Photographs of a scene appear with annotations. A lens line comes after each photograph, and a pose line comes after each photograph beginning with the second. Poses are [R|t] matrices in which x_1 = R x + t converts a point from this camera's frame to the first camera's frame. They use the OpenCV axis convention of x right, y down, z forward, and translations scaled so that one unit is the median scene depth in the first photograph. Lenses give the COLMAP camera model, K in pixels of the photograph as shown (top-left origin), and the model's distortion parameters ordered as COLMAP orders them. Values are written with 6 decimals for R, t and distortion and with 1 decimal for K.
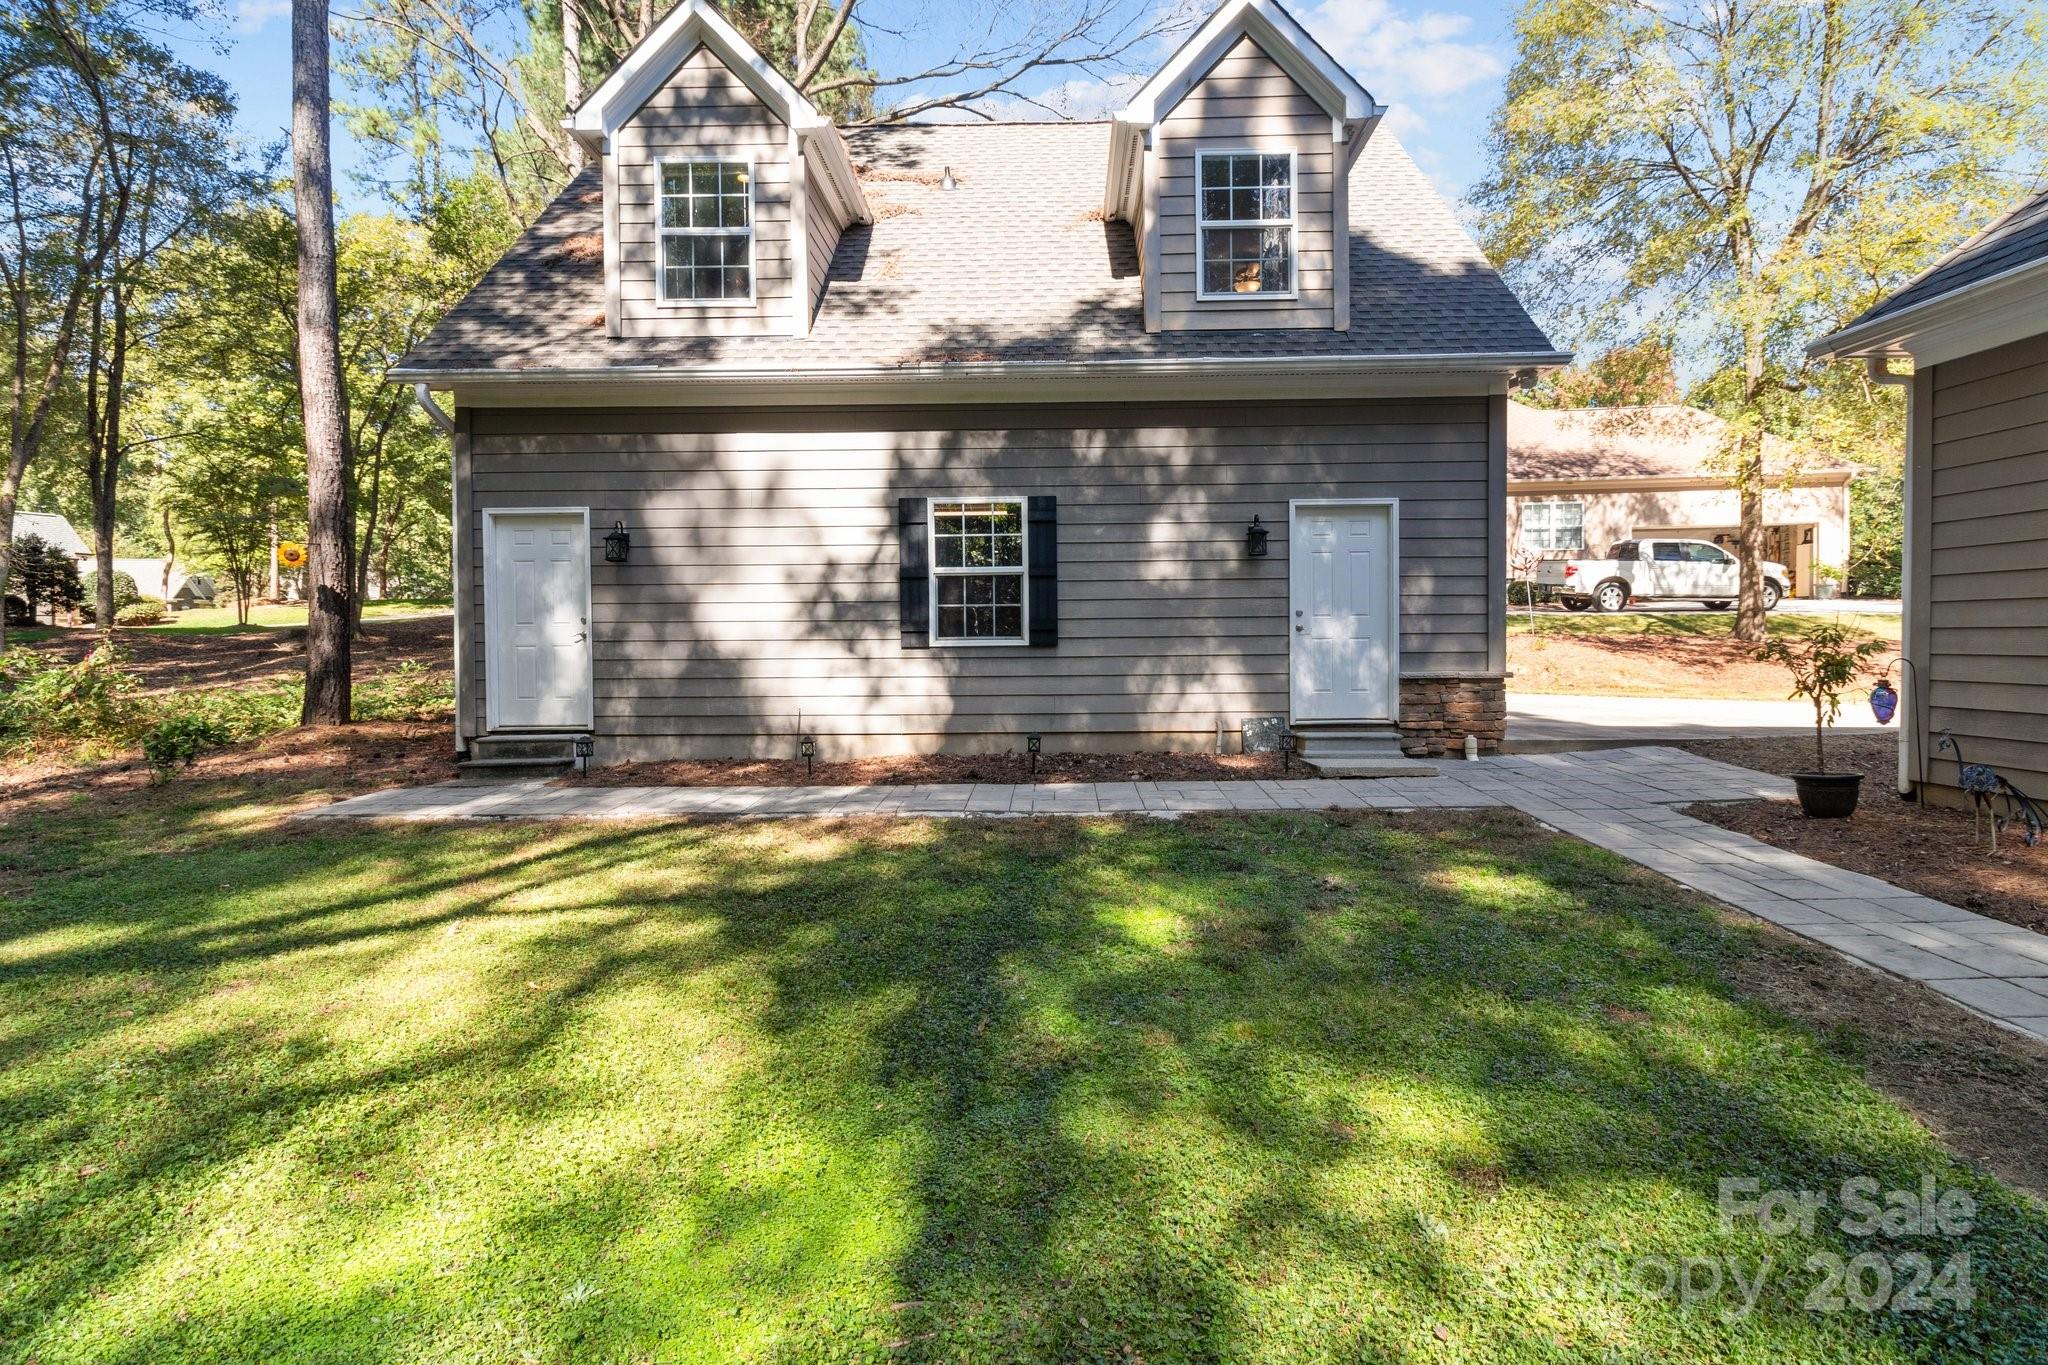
lens RADIAL K [[956.2, 0, 1029.8], [0, 956.2, 647.7], [0, 0, 1]] dist [0.002649, -0.000558]
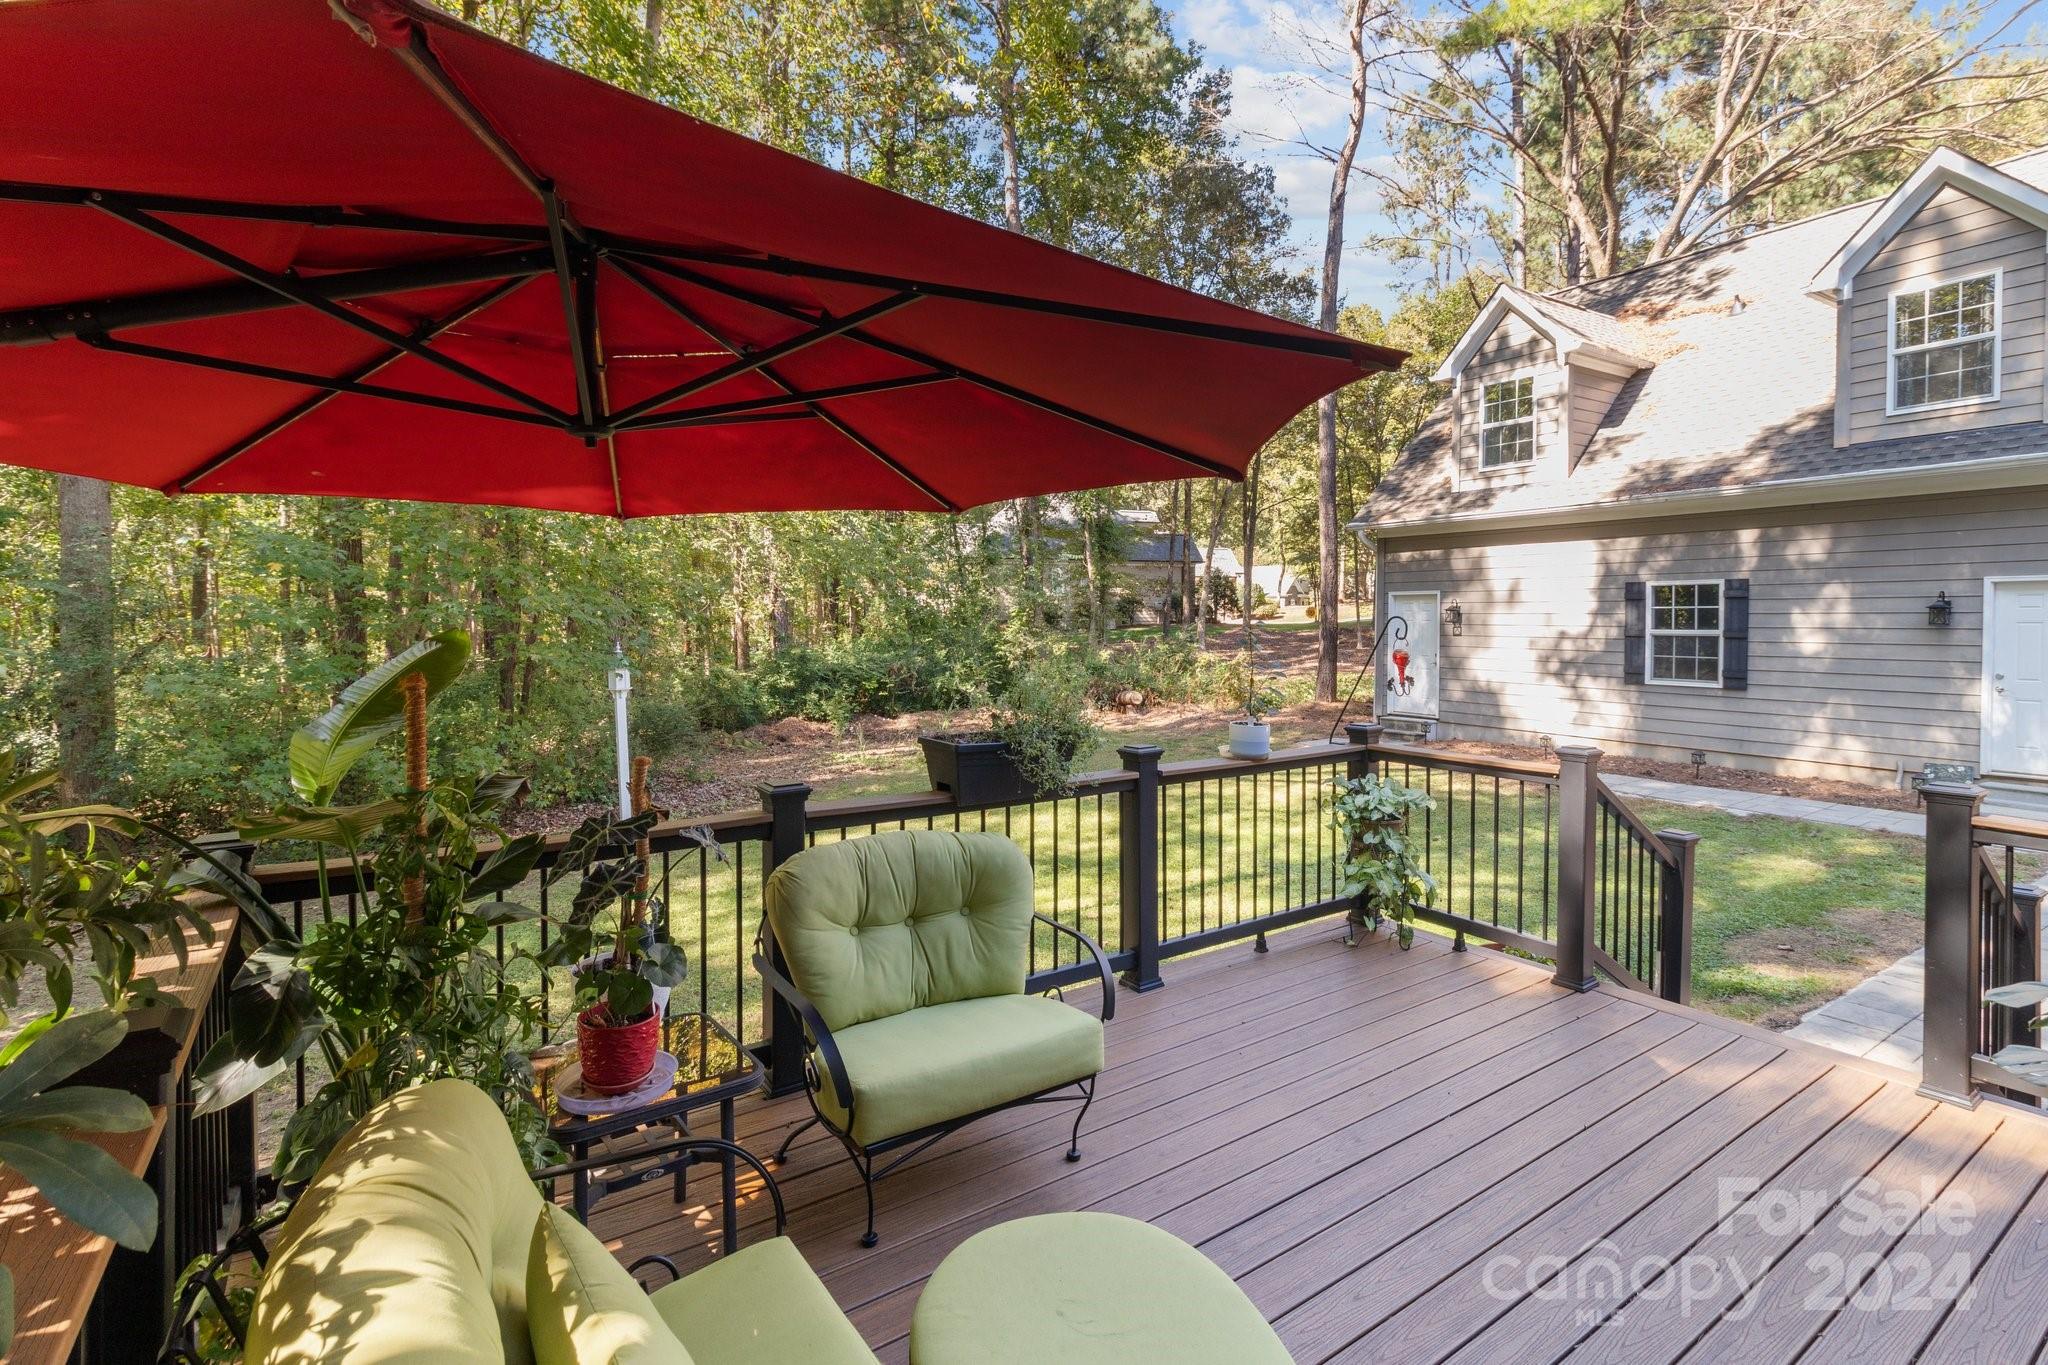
lens RADIAL K [[939.2, 0, 1081.0], [0, 939.2, 621.5], [0, 0, 1]] dist [0.000103, -0.000009]
pose [[0.583878, 0.013248, -0.811734, 0.553235], [-0.018773, 0.999820, 0.002815, -0.084040], [0.811625, 0.013595, 0.584021, -0.536609]]
